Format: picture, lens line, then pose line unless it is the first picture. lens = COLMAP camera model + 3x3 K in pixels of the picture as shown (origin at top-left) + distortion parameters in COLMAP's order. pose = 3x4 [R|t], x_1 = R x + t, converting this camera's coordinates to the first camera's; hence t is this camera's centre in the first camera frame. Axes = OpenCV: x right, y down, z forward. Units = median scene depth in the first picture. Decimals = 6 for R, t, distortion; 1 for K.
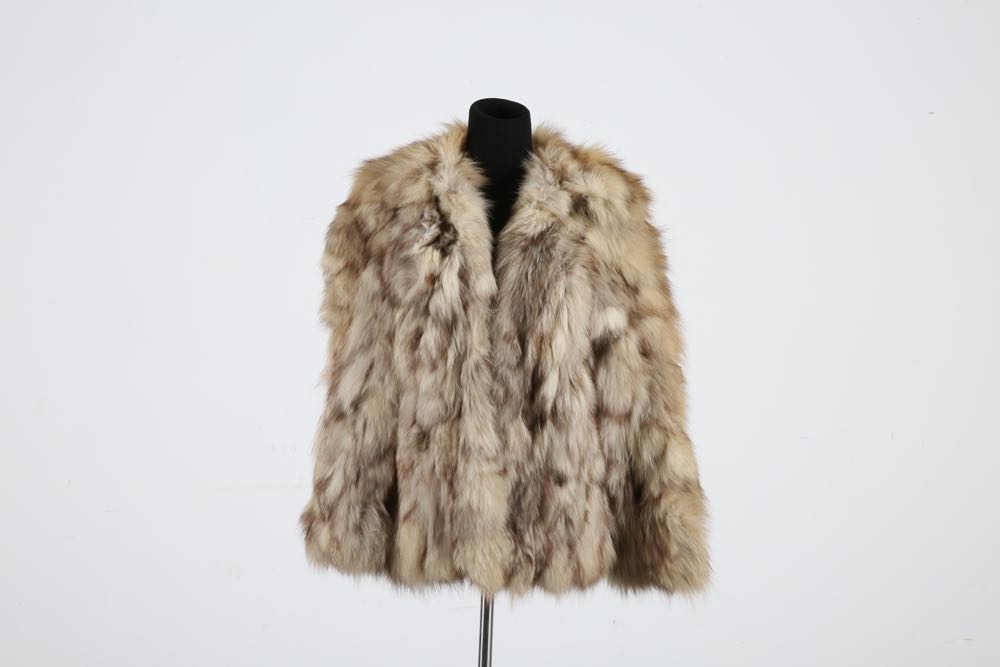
lens RADIAL K [[1978.5, 0, 499.0], [0, 1978.5, 342.3], [0, 0, 1]] dist [0.179107, 0.000000]
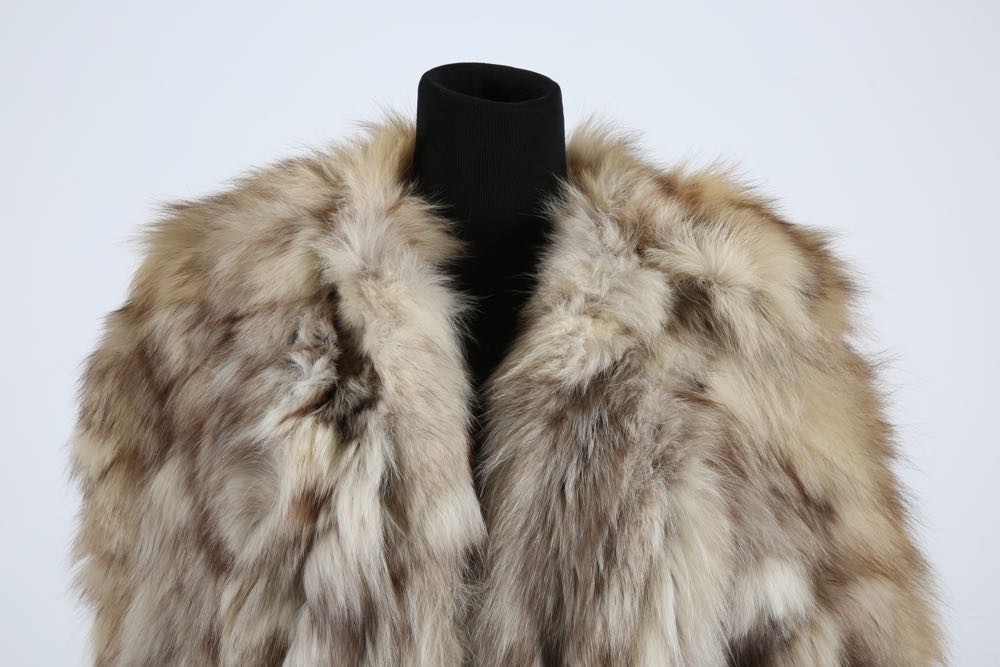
lens RADIAL K [[1683.8, 0, 498.9], [0, 1683.8, 333.9], [0, 0, 1]] dist [0.047971, 0.000000]
pose [[0.999934, -0.010556, -0.004577, 0.003493], [0.010277, 0.998305, -0.057276, -0.044727], [0.005174, 0.057226, 0.998348, 0.667164]]
